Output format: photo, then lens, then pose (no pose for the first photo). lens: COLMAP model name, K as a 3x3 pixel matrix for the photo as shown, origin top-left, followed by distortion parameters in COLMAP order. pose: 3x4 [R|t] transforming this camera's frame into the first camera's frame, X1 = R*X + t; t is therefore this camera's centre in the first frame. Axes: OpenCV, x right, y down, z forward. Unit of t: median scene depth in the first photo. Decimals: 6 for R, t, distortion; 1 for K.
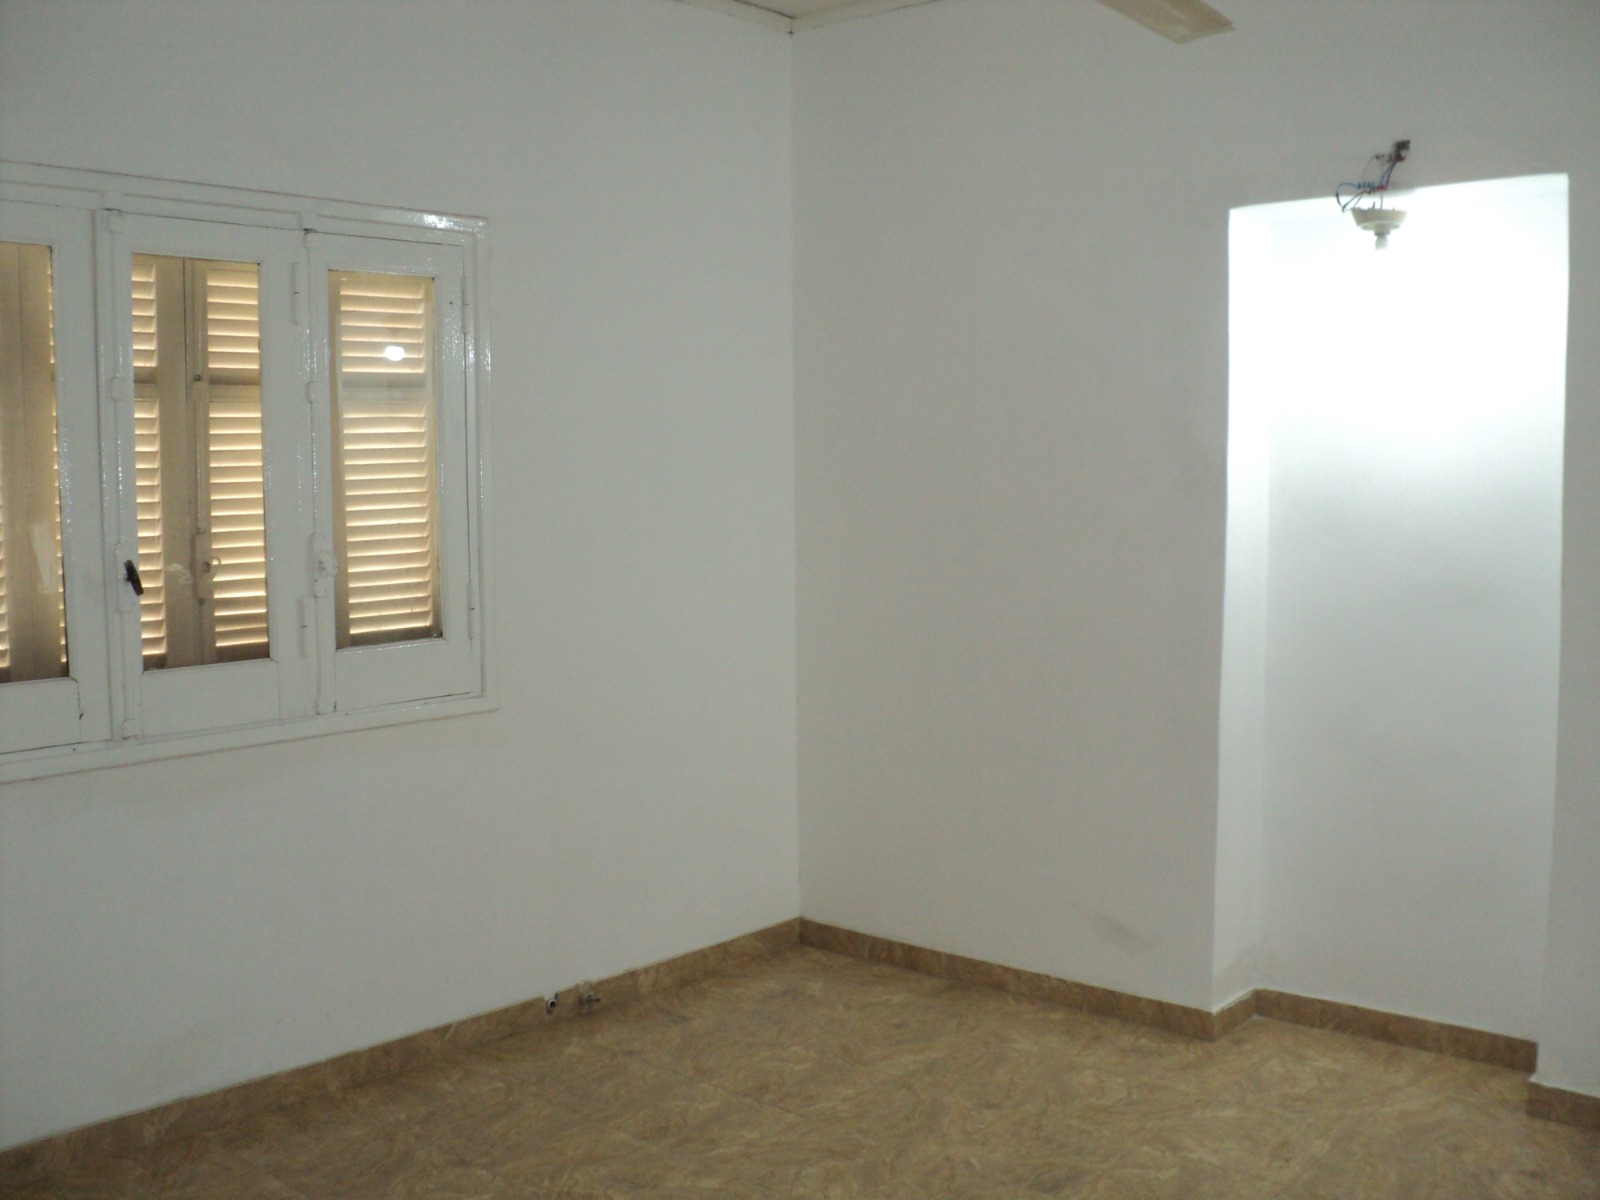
lens RADIAL K [[1610.1, 0, 776.7], [0, 1610.1, 600.4], [0, 0, 1]] dist [-0.206818, 0.208358]
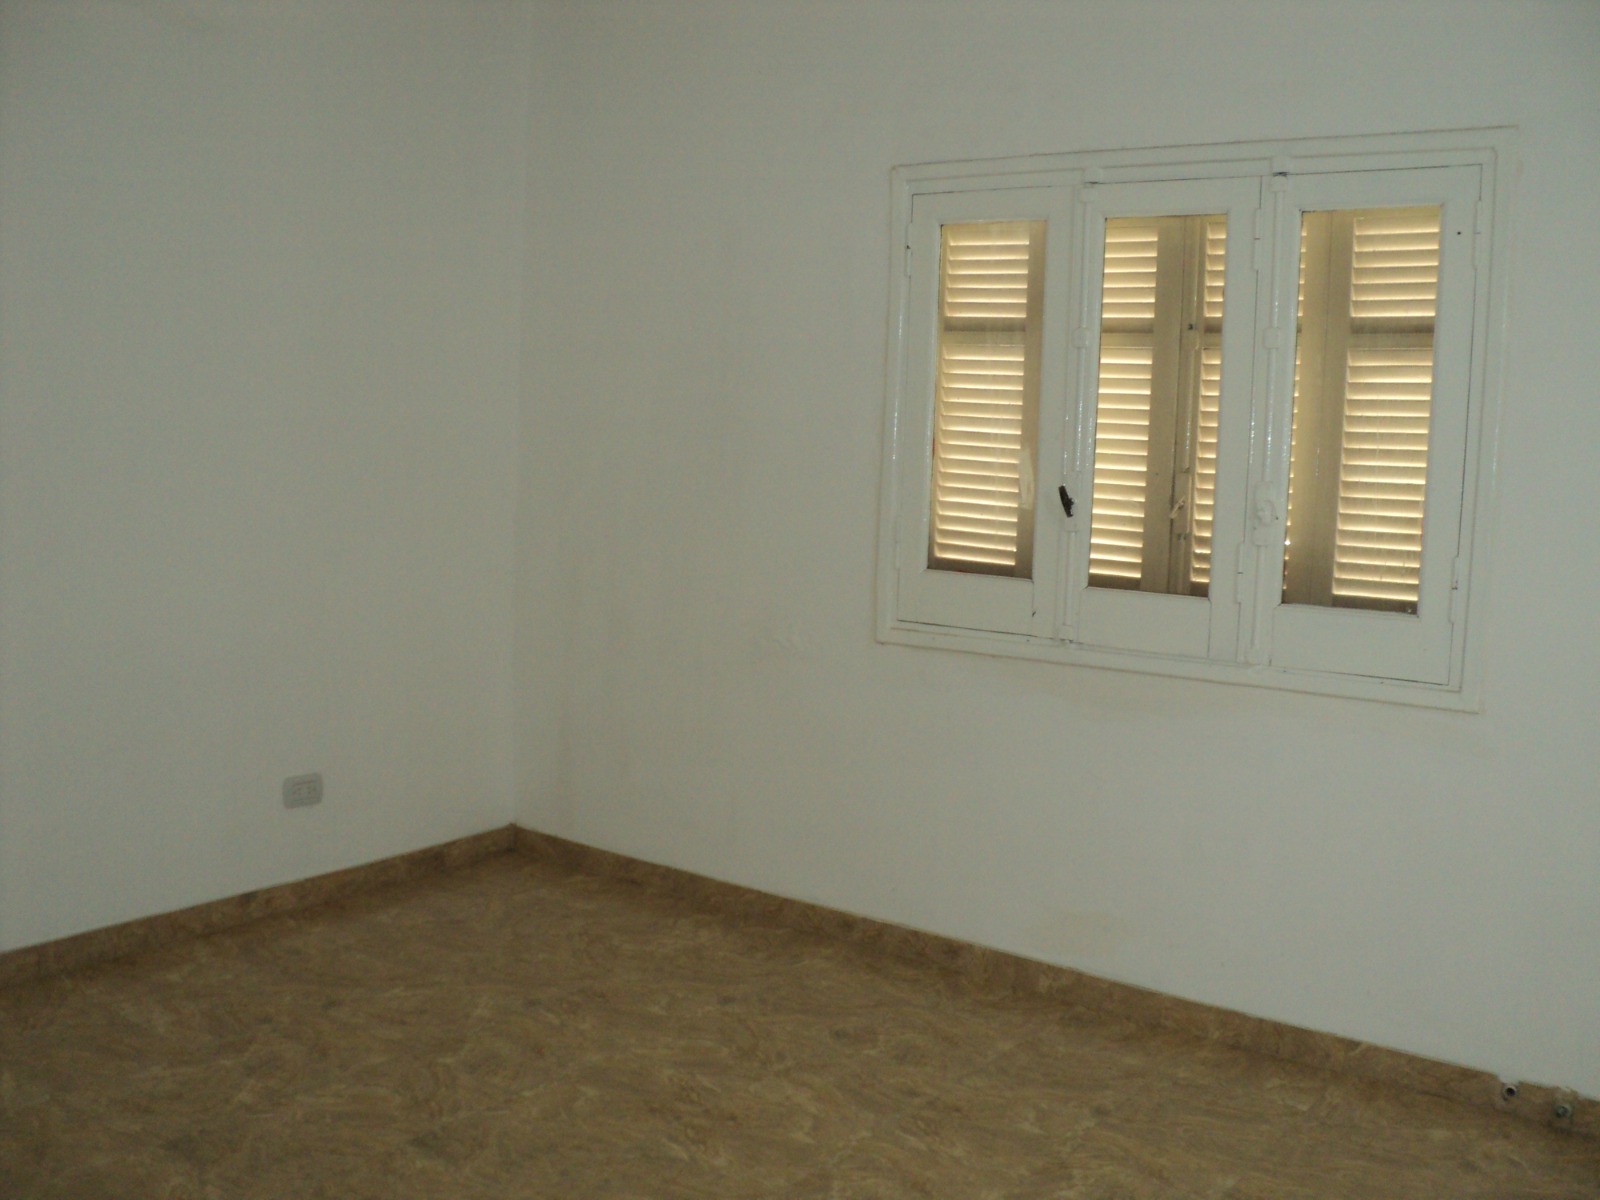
lens RADIAL K [[1610.1, 0, 776.7], [0, 1610.1, 600.4], [0, 0, 1]] dist [-0.206818, 0.208358]
pose [[0.085467, 0.122376, -0.988797, 0.672130], [-0.111854, 0.987333, 0.112527, -0.046599], [0.990042, 0.100984, 0.098073, 0.615613]]
